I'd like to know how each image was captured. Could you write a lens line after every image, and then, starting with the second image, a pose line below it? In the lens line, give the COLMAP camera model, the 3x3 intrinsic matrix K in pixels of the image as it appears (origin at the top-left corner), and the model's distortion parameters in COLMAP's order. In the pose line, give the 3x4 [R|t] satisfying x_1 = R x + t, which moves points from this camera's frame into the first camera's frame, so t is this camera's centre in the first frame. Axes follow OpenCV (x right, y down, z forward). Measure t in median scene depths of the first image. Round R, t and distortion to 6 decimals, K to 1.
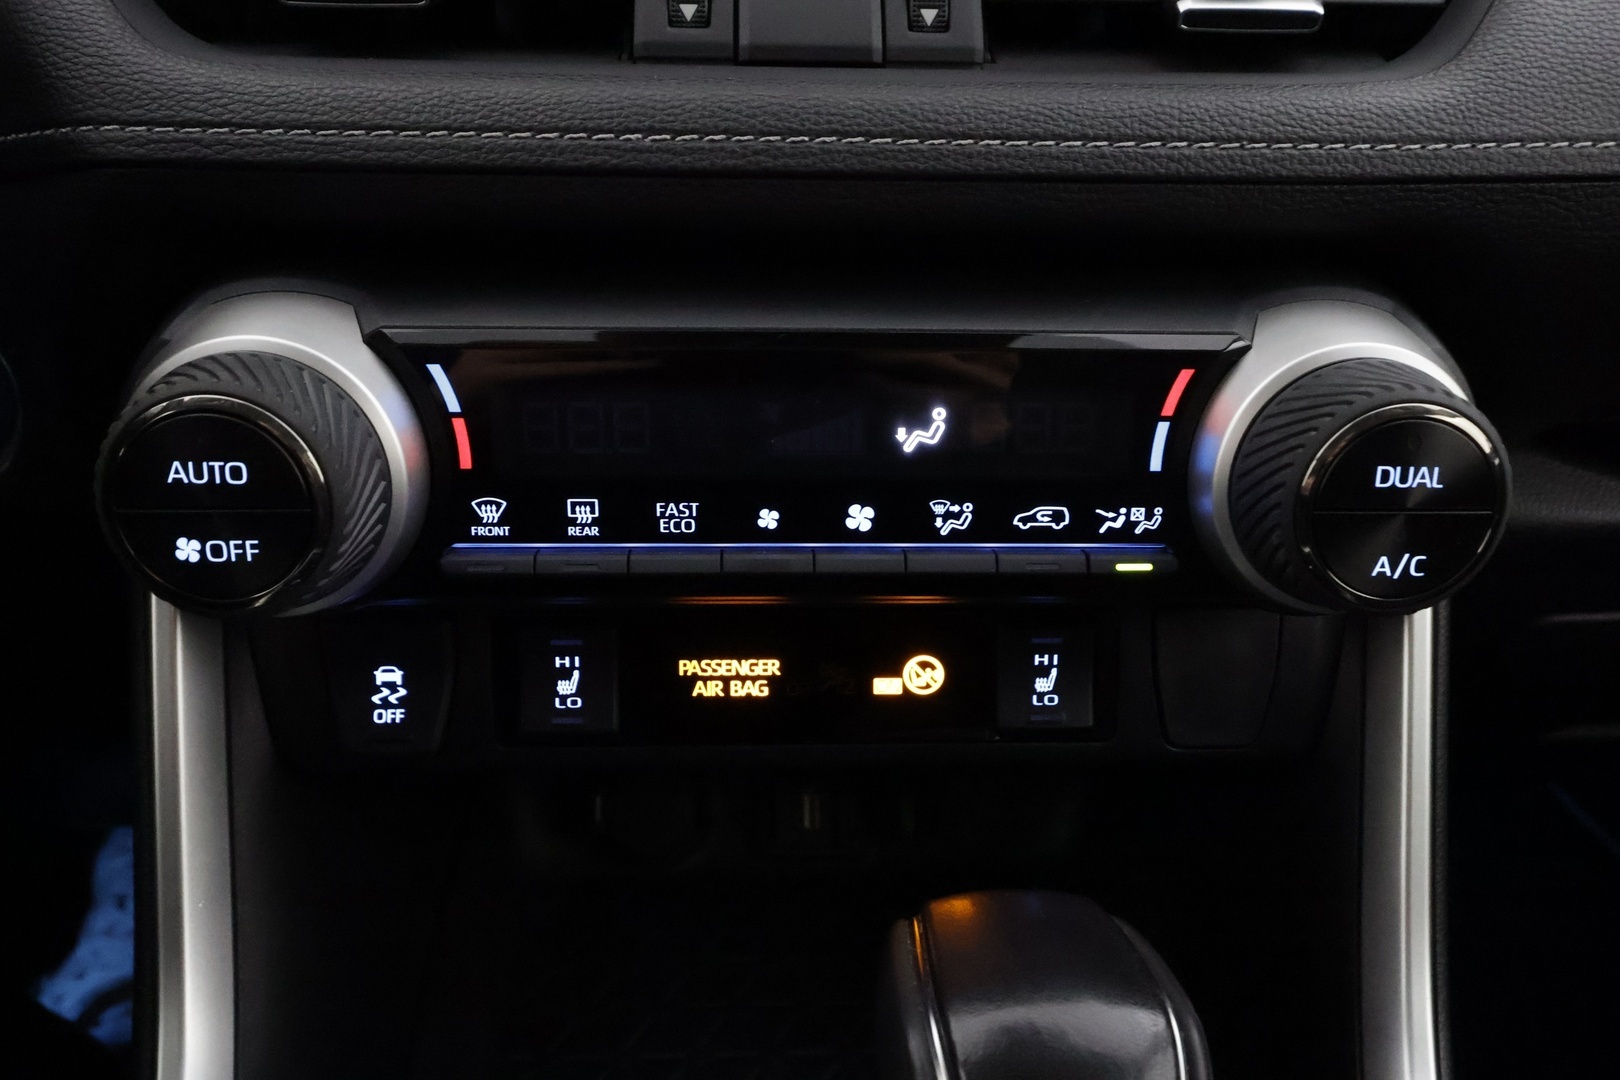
lens RADIAL K [[1280.9, 0, 810.0], [0, 1280.9, 540.0], [0, 0, 1]] dist [0.004071, 0.002667]
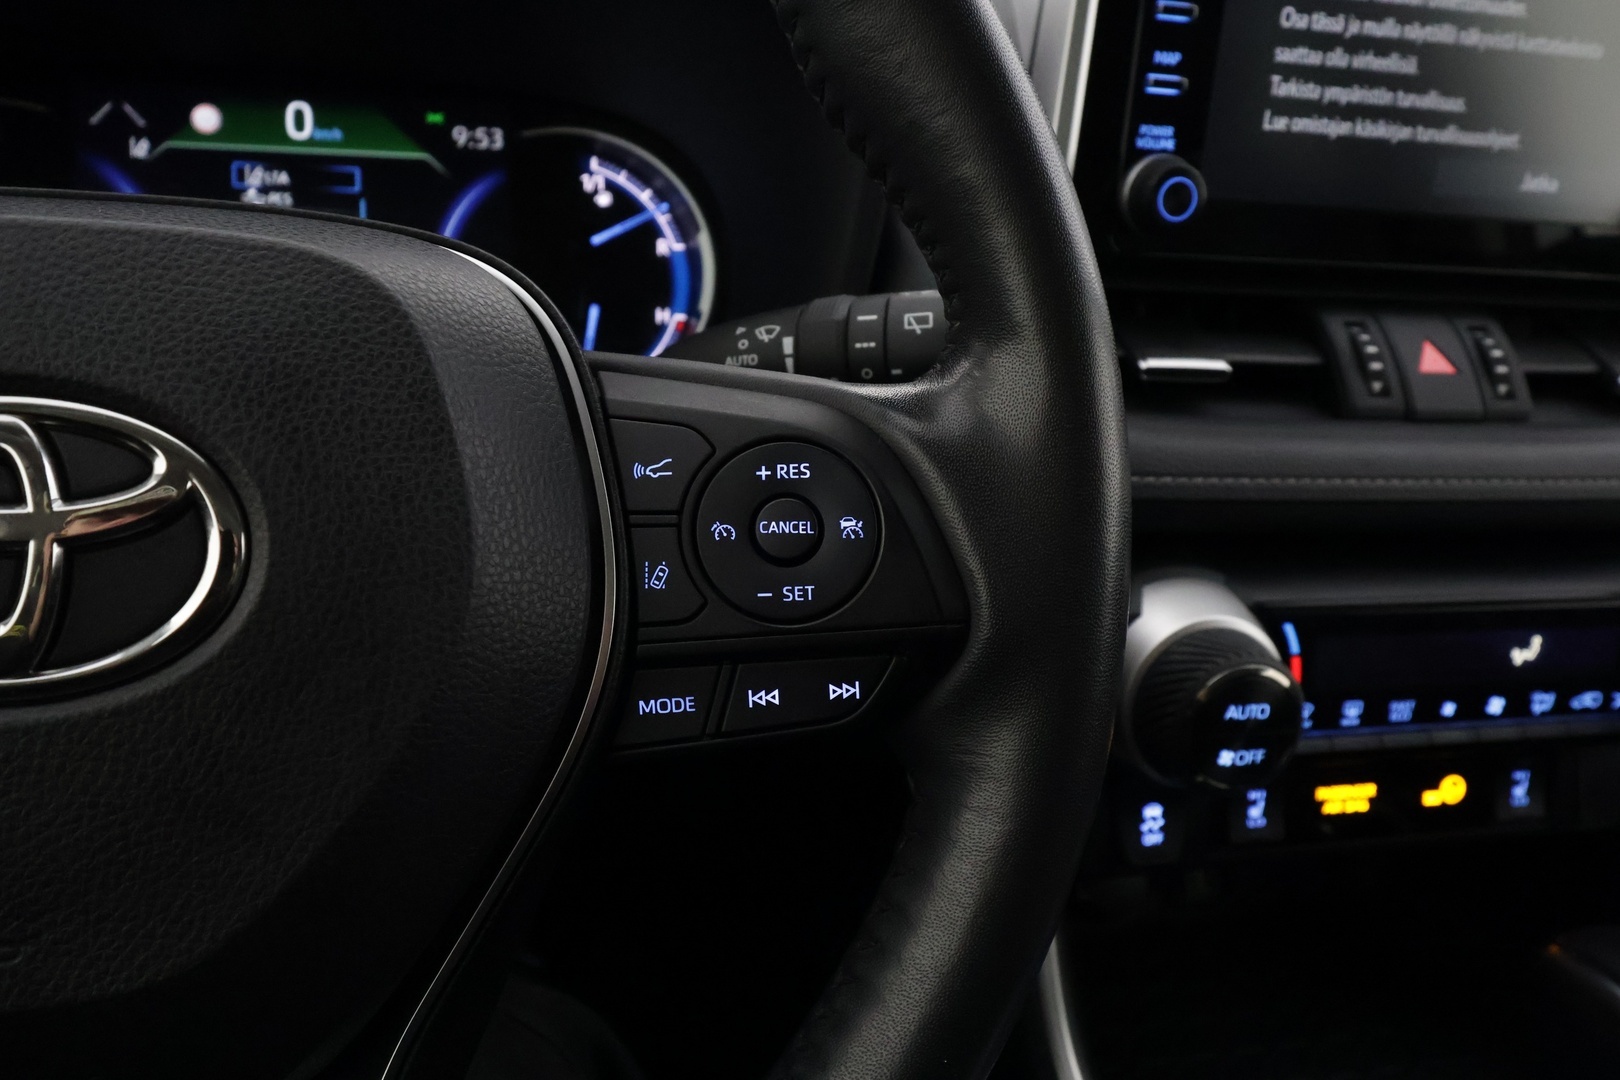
lens RADIAL K [[1280.9, 0, 810.0], [0, 1280.9, 540.0], [0, 0, 1]] dist [0.004071, 0.002667]
pose [[0.974991, -0.010787, 0.221984, -1.171626], [0.012748, 0.999891, -0.007403, -0.227331], [-0.221880, 0.010048, 0.975022, -0.401933]]
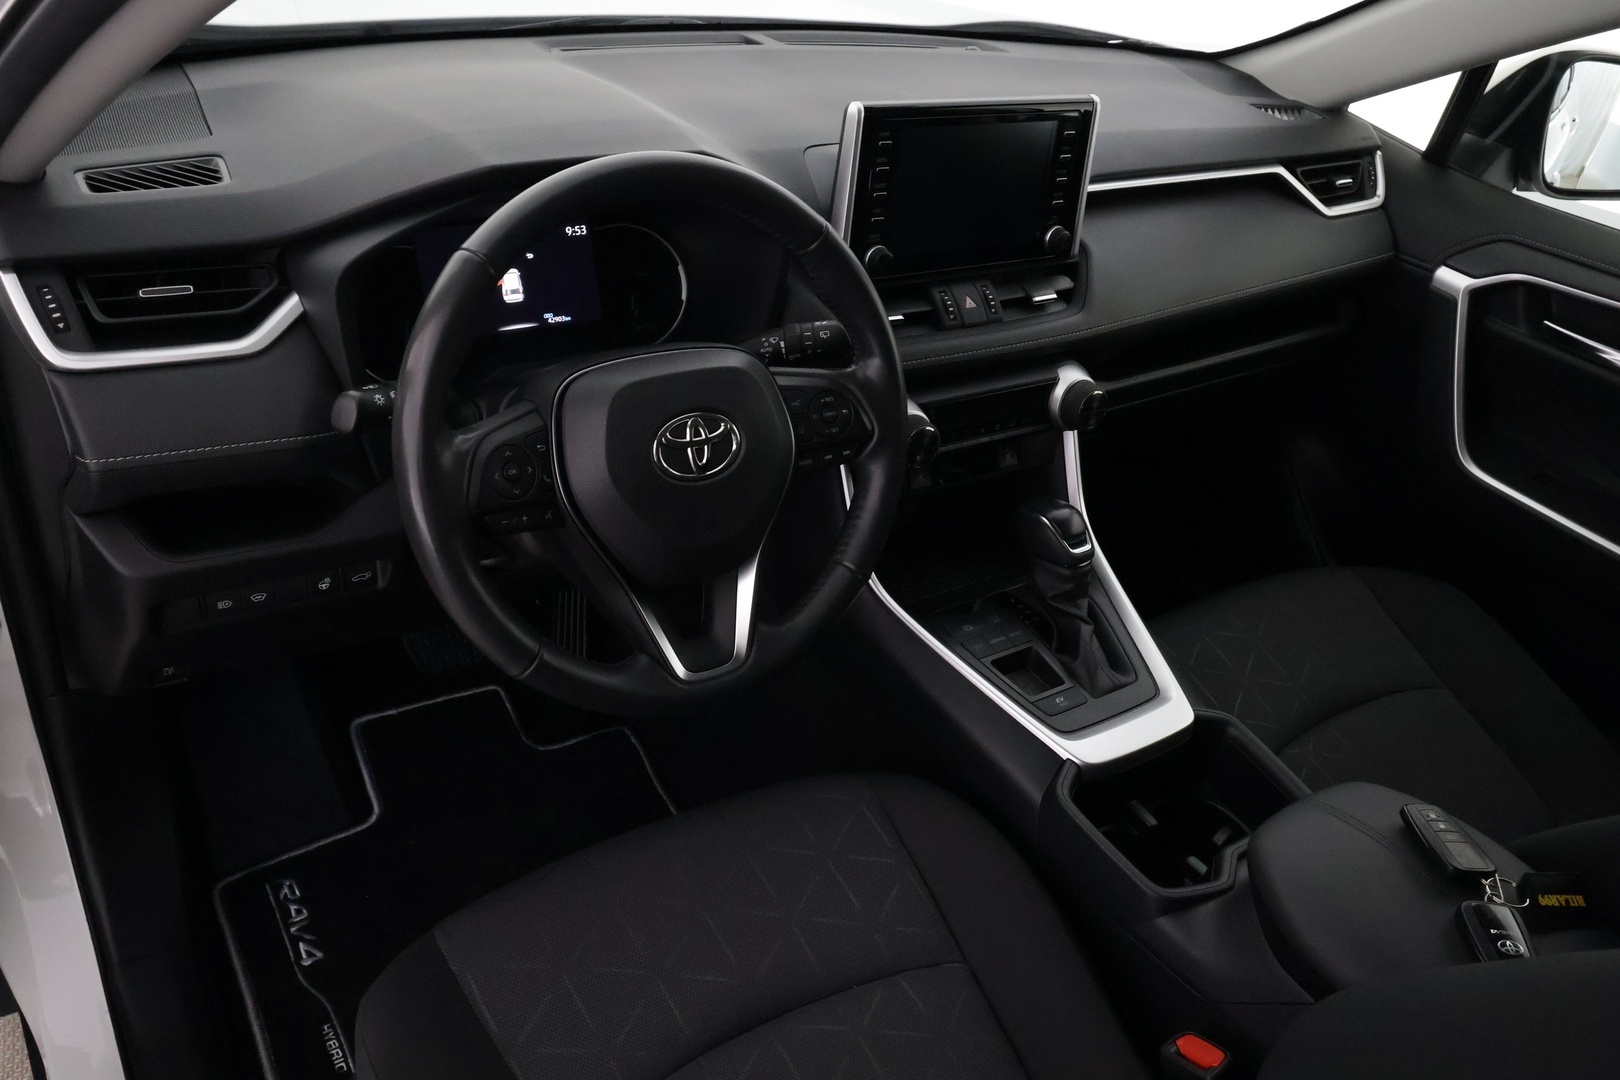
lens RADIAL K [[1280.9, 0, 810.0], [0, 1280.9, 540.0], [0, 0, 1]] dist [0.004071, 0.002667]
pose [[0.841723, -0.202254, 0.500596, -2.918294], [0.107574, 0.971418, 0.211599, -0.669132], [-0.529085, -0.124257, 0.839422, -2.562671]]
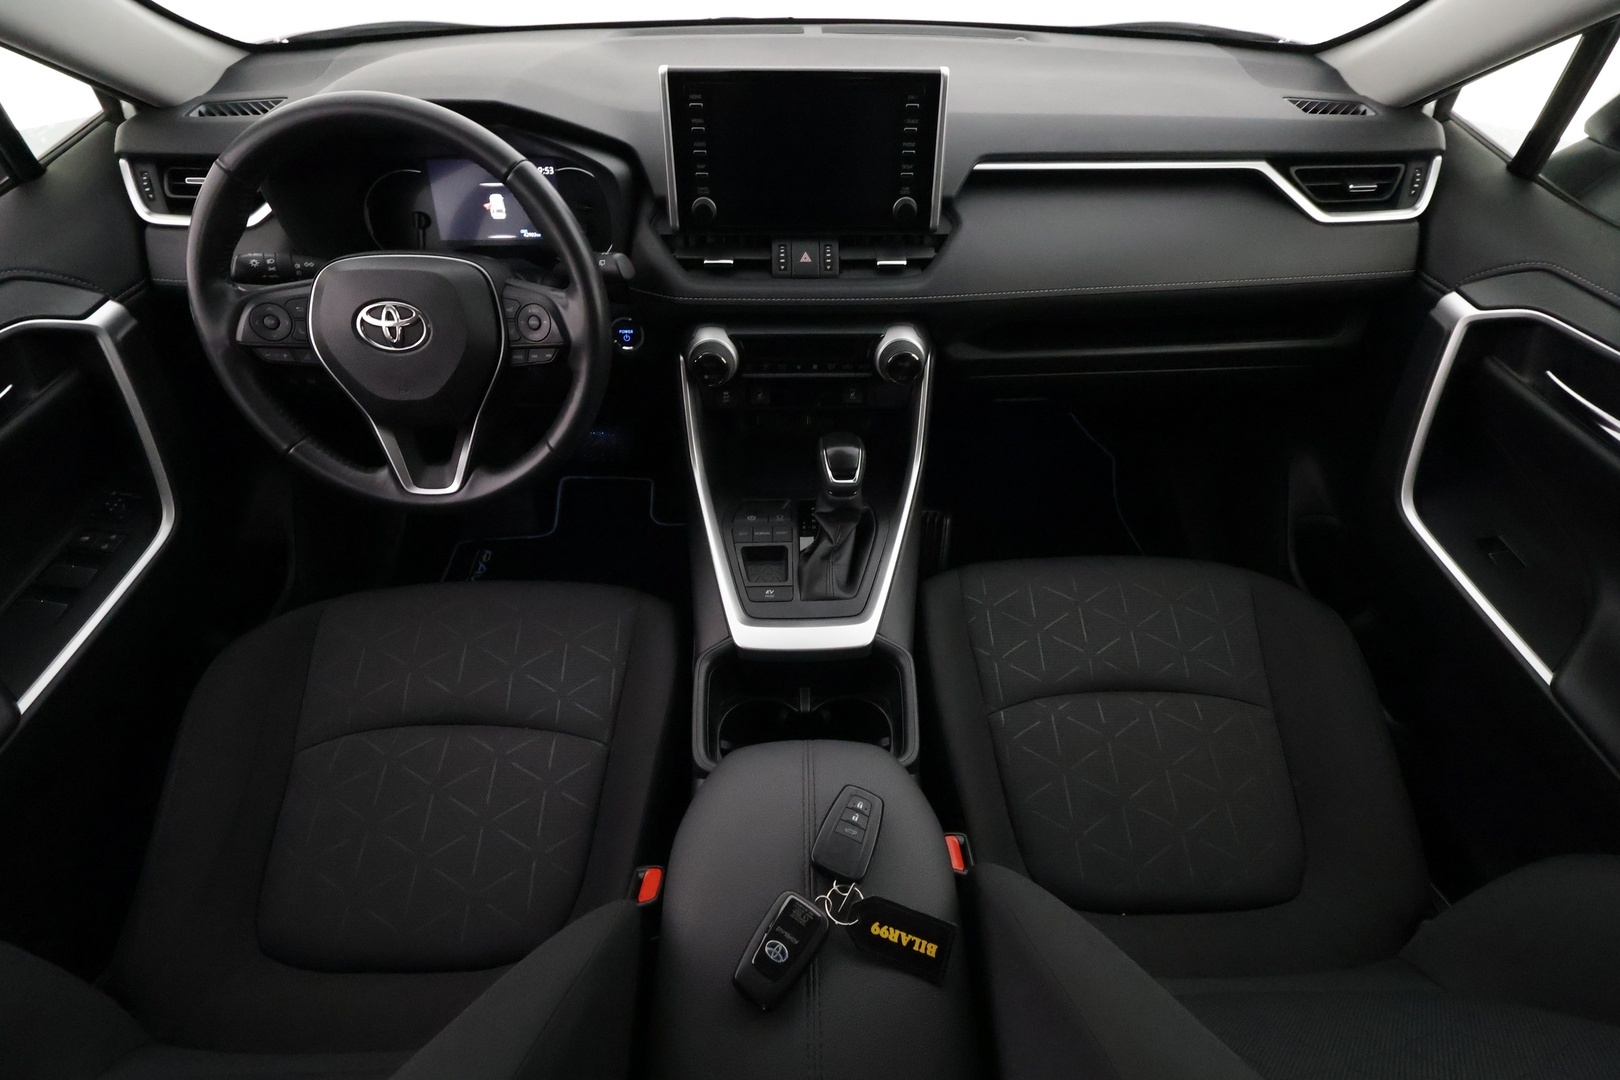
lens RADIAL K [[747.8, 0, 810.0], [0, 747.8, 540.0], [0, 0, 1]] dist [-0.002451, 0.000617]
pose [[0.999962, 0.002759, -0.008260, 0.047127], [0.000333, 0.935675, 0.352863, -0.463255], [0.008703, -0.352852, 0.935639, -2.331781]]
